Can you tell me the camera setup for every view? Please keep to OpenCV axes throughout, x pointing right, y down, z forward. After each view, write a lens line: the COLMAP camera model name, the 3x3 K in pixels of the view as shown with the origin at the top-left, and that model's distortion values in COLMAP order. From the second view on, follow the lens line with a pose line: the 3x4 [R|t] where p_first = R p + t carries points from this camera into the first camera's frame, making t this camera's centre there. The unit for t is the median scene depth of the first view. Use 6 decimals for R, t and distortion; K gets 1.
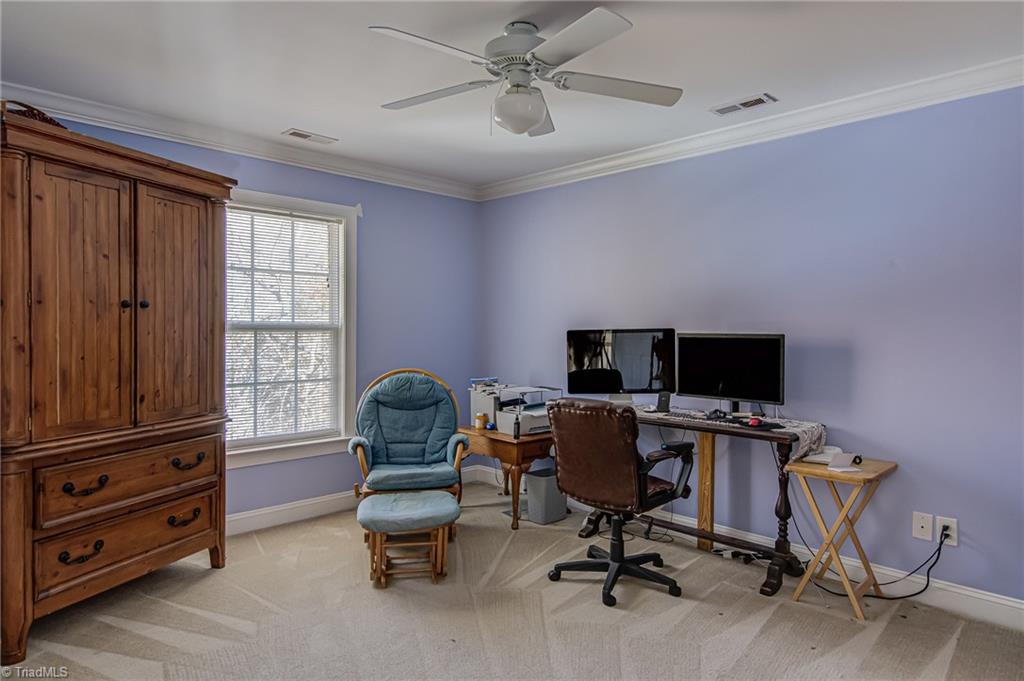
lens RADIAL K [[638.8, 0, 515.6], [0, 638.8, 335.6], [0, 0, 1]] dist [0.067084, -0.002413]
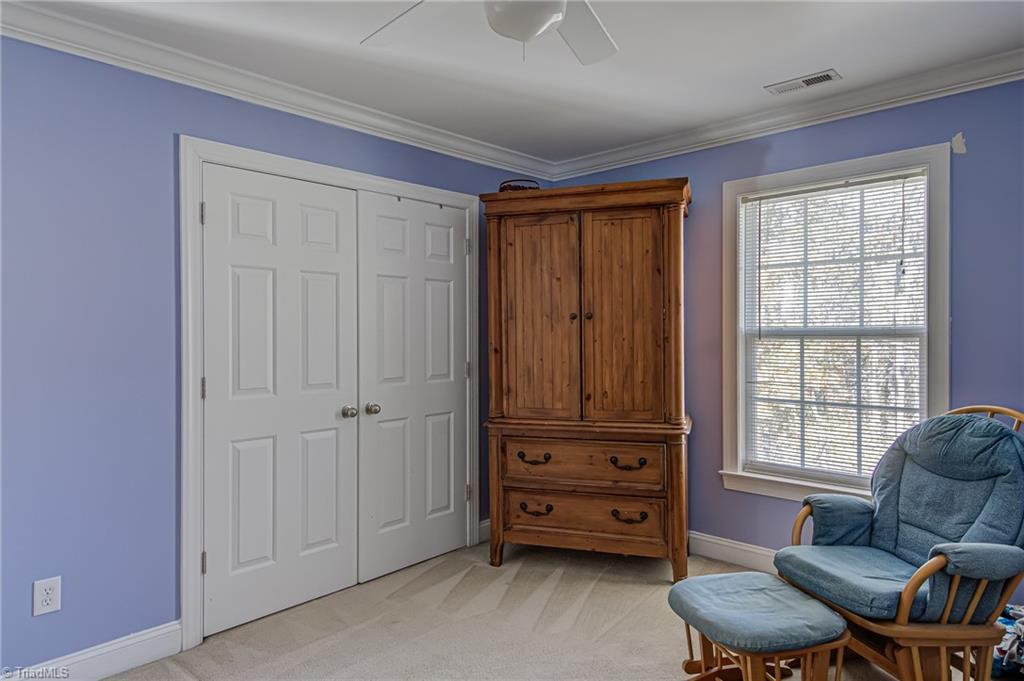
lens RADIAL K [[638.8, 0, 515.6], [0, 638.8, 335.6], [0, 0, 1]] dist [0.067084, -0.002413]
pose [[0.049126, -0.002707, -0.998789, 0.540175], [-0.003948, 0.999988, -0.002904, -0.008718], [0.998785, 0.004086, 0.049114, 0.791004]]
